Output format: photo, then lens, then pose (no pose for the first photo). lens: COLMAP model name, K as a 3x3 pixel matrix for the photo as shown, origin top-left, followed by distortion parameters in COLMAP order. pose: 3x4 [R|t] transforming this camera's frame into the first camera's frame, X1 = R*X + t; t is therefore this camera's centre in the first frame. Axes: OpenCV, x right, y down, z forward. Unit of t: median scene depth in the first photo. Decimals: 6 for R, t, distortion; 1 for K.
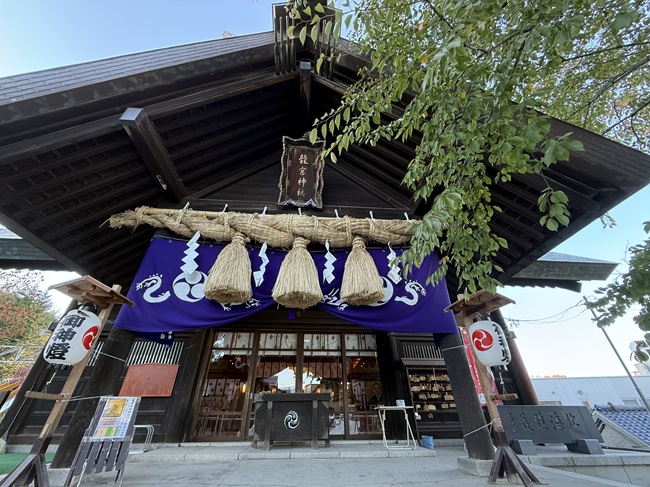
lens RADIAL K [[260.5, 0, 325.0], [0, 260.5, 243.5], [0, 0, 1]] dist [-0.007921, 0.000022]
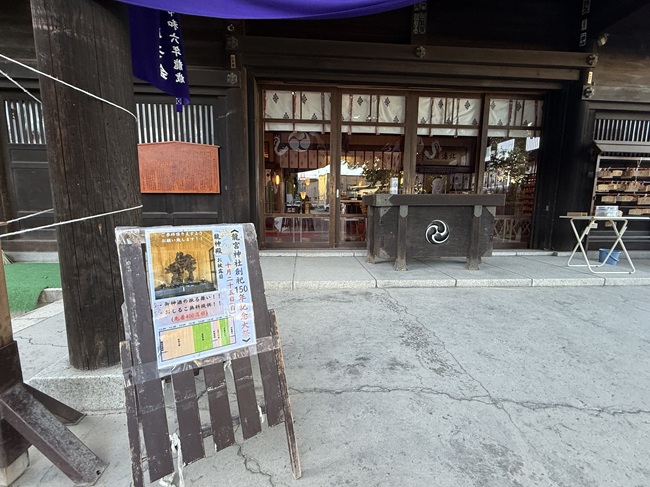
lens RADIAL K [[272.9, 0, 325.0], [0, 272.9, 243.5], [0, 0, 1]] dist [0.002157, 0.000447]
pose [[0.999870, 0.016041, 0.001750, -0.394435], [-0.013043, 0.739572, 0.672951, 0.268614], [0.009500, -0.672886, 0.739685, 0.500359]]
